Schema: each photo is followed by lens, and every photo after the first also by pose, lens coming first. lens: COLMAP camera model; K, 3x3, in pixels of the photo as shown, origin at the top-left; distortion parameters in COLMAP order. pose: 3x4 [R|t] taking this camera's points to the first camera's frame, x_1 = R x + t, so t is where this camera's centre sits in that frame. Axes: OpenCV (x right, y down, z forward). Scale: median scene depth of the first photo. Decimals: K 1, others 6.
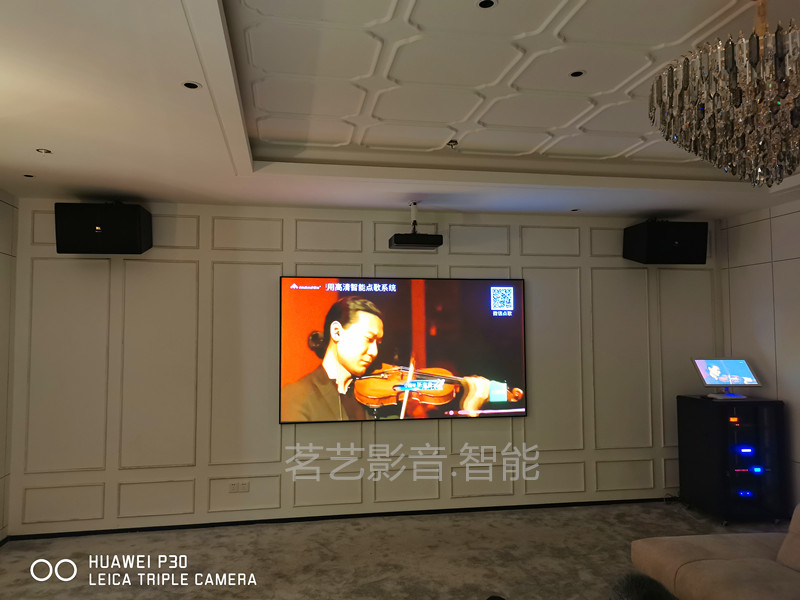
lens RADIAL K [[615.7, 0, 400.0], [0, 615.7, 300.0], [0, 0, 1]] dist [0.040328, 0.003675]
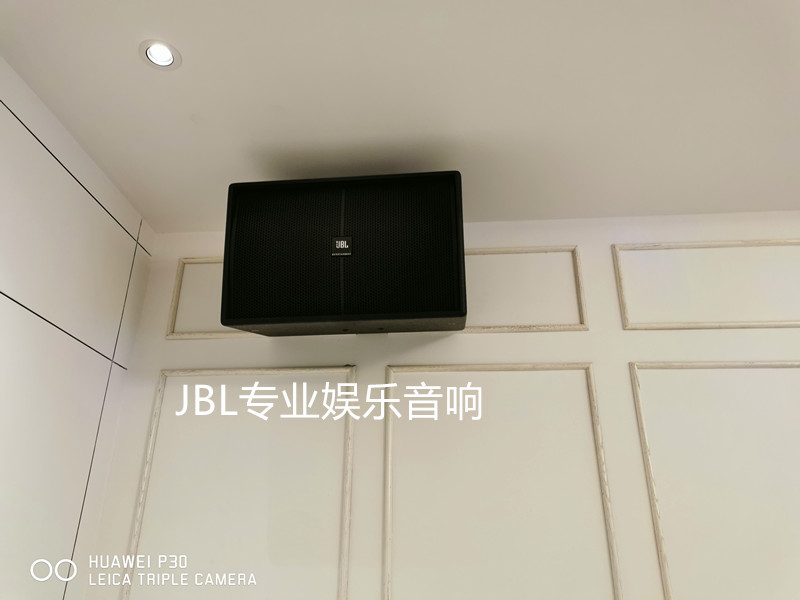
lens RADIAL K [[615.7, 0, 400.0], [0, 615.7, 300.0], [0, 0, 1]] dist [0.040328, 0.003675]
pose [[0.967650, -0.085975, -0.237198, -0.342866], [-0.001851, 0.937704, -0.347432, 0.022298], [0.252291, 0.336631, 0.907209, 0.651040]]
